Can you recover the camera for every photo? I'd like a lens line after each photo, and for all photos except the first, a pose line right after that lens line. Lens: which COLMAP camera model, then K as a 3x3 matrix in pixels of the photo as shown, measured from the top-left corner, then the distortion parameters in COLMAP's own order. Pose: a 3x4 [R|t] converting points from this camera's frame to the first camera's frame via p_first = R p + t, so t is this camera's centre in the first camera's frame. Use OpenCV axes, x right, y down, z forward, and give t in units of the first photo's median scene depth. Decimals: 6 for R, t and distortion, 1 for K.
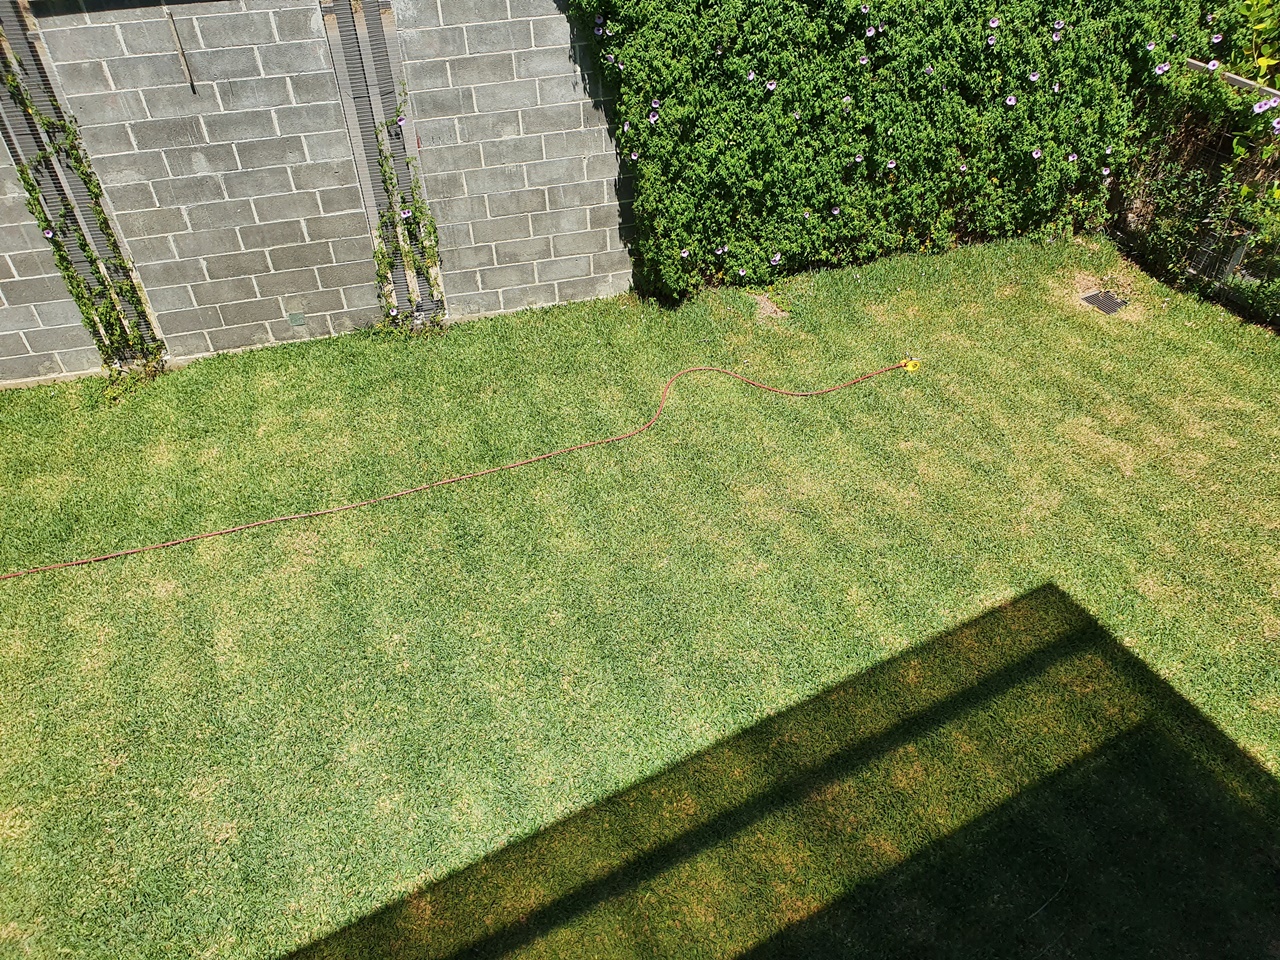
lens RADIAL K [[1005.9, 0, 640.0], [0, 1005.9, 480.0], [0, 0, 1]] dist [-0.080709, 0.157399]
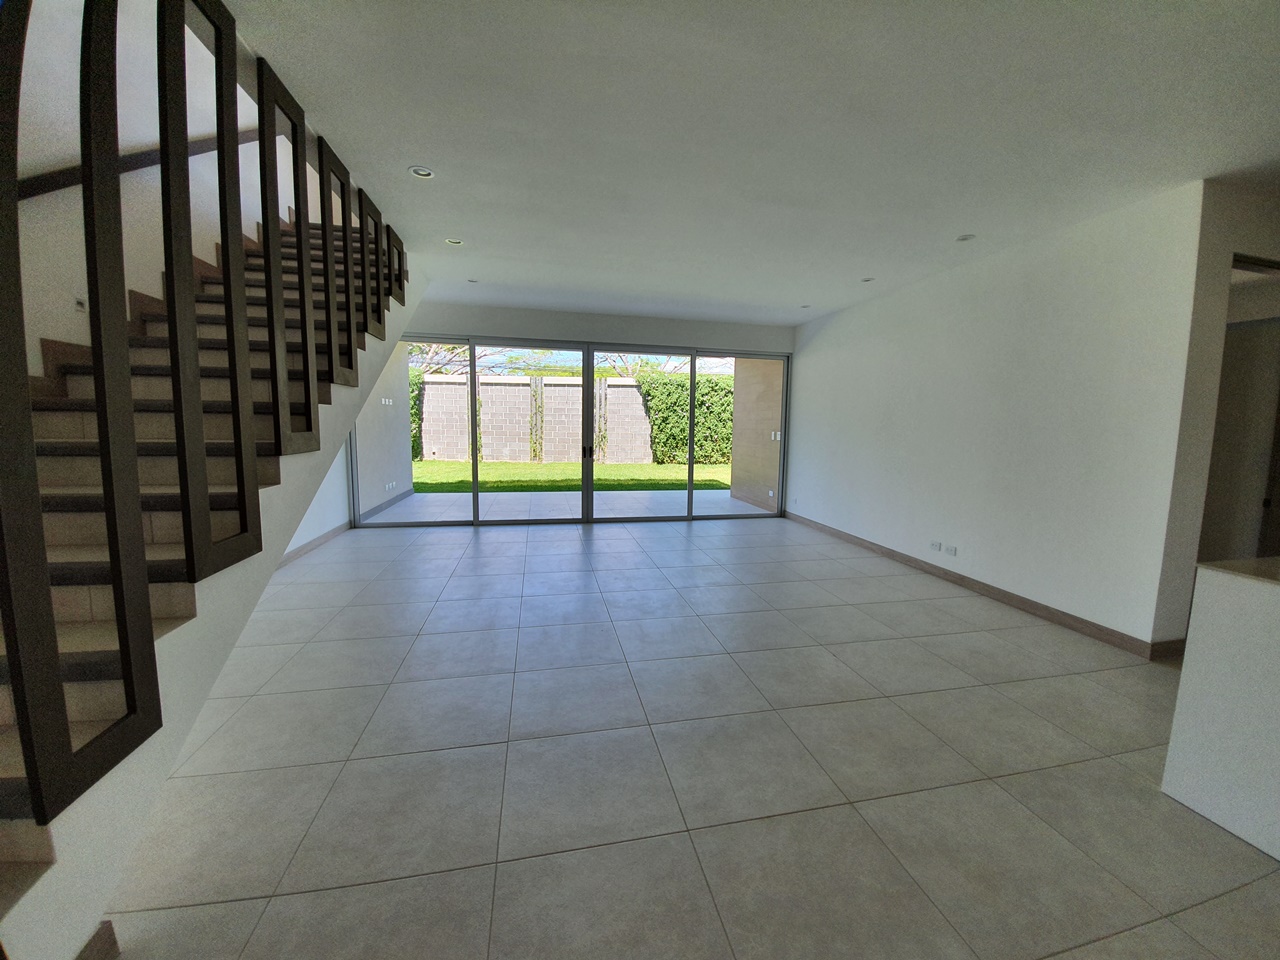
lens RADIAL K [[507.8, 0, 661.7], [0, 507.8, 477.7], [0, 0, 1]] dist [-0.000210, -0.000133]
pose [[0.966604, 0.064561, -0.248009, 0.608478], [-0.196260, 0.808799, -0.554371, 1.113588], [0.164799, 0.584531, 0.794459, -0.666713]]
